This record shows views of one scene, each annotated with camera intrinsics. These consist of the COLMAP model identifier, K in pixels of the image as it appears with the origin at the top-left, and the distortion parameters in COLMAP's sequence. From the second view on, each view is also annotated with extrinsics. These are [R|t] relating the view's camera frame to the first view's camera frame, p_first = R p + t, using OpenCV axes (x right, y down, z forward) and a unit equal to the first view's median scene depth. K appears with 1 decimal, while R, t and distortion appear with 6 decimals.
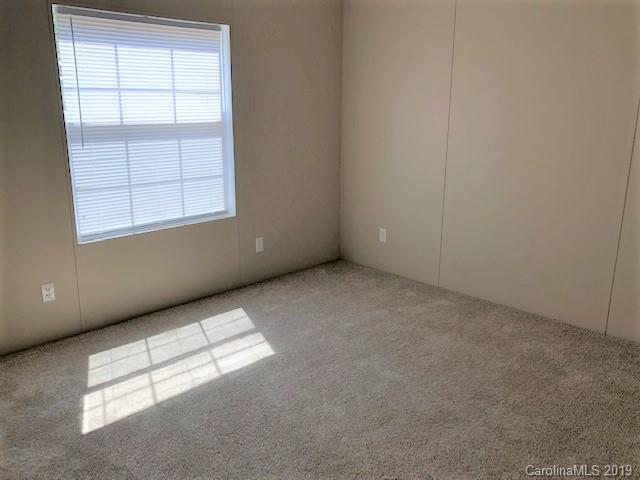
lens RADIAL K [[527.3, 0, 317.0], [0, 527.3, 237.8], [0, 0, 1]] dist [0.004662, -0.000099]
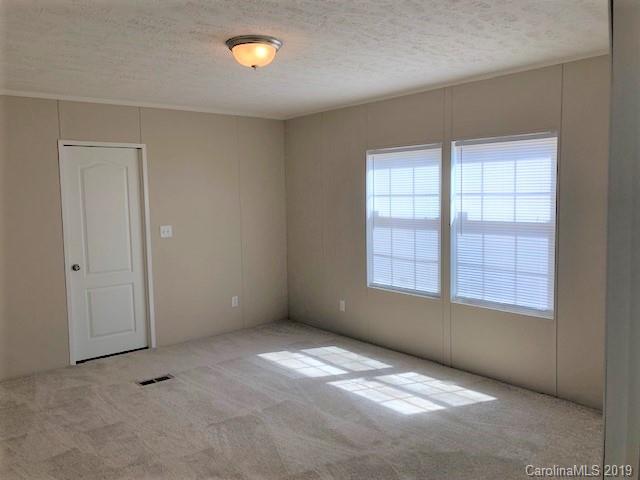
lens RADIAL K [[527.3, 0, 321.3], [0, 527.3, 238.7], [0, 0, 1]] dist [0.004662, -0.000099]
pose [[0.009383, 0.055816, -0.998397, 1.121489], [-0.252957, 0.966099, 0.051633, -0.172954], [0.967432, 0.252067, 0.023184, 0.743246]]
